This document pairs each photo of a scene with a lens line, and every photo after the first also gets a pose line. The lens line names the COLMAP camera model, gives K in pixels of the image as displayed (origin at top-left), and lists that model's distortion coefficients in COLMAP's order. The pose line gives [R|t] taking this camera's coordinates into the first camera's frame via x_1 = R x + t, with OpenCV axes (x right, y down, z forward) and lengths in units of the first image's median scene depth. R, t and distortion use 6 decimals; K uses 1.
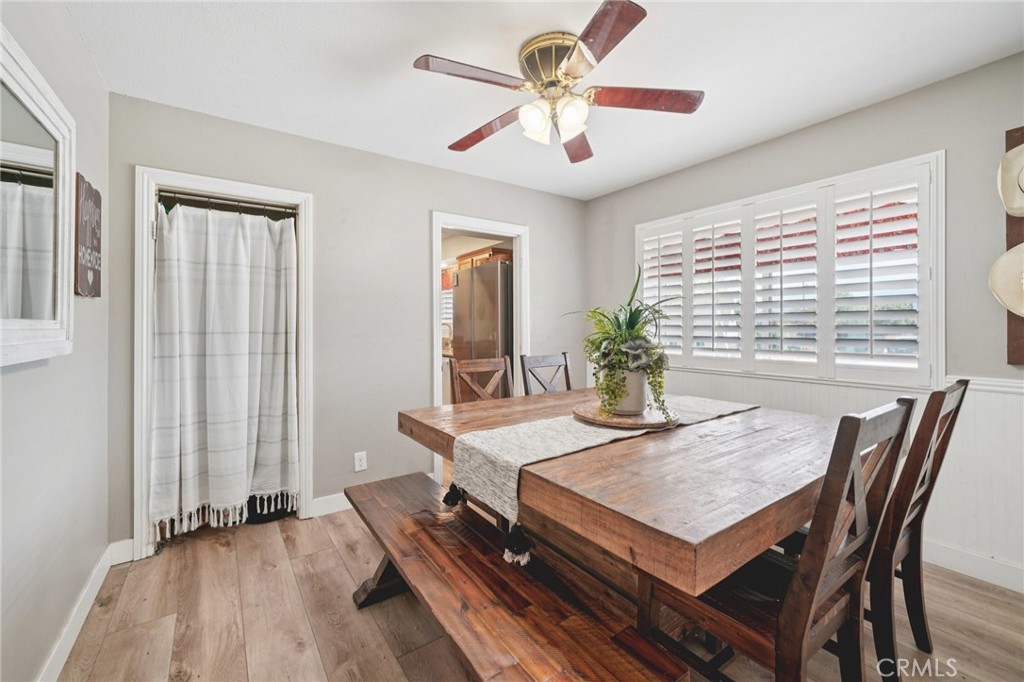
lens RADIAL K [[417.0, 0, 510.5], [0, 417.0, 331.3], [0, 0, 1]] dist [-0.003066, 0.000002]
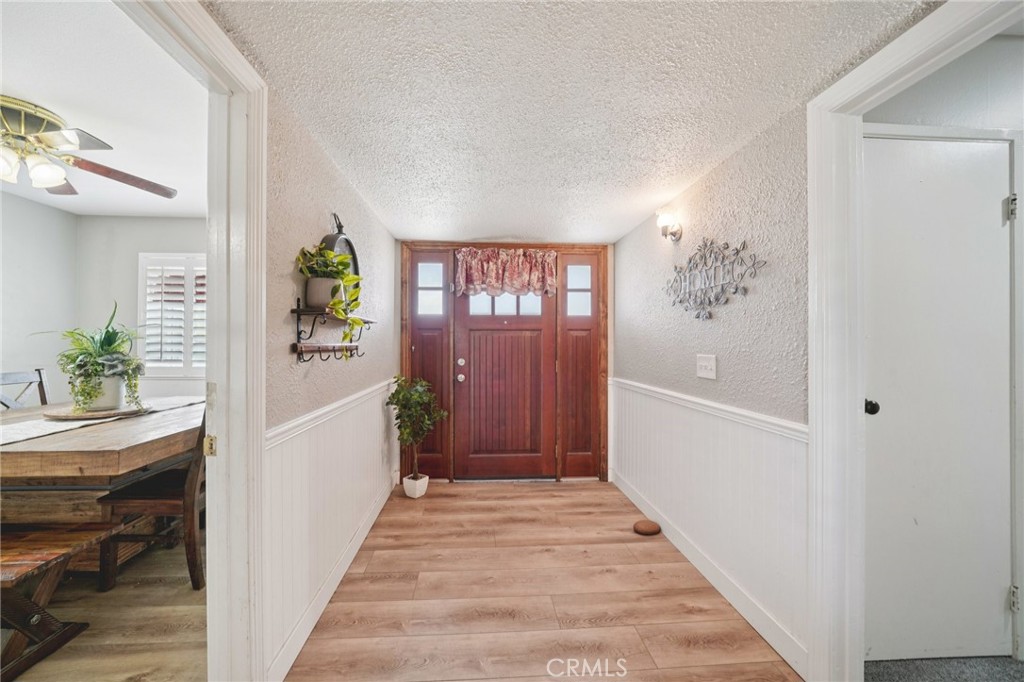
lens RADIAL K [[376.7, 0, 488.4], [0, 376.7, 342.7], [0, 0, 1]] dist [-0.013505, 0.001158]
pose [[0.544652, 0.010494, 0.838597, -0.050511], [0.000861, 0.999914, -0.013071, 0.000505], [-0.838662, 0.007841, 0.544596, -0.688998]]
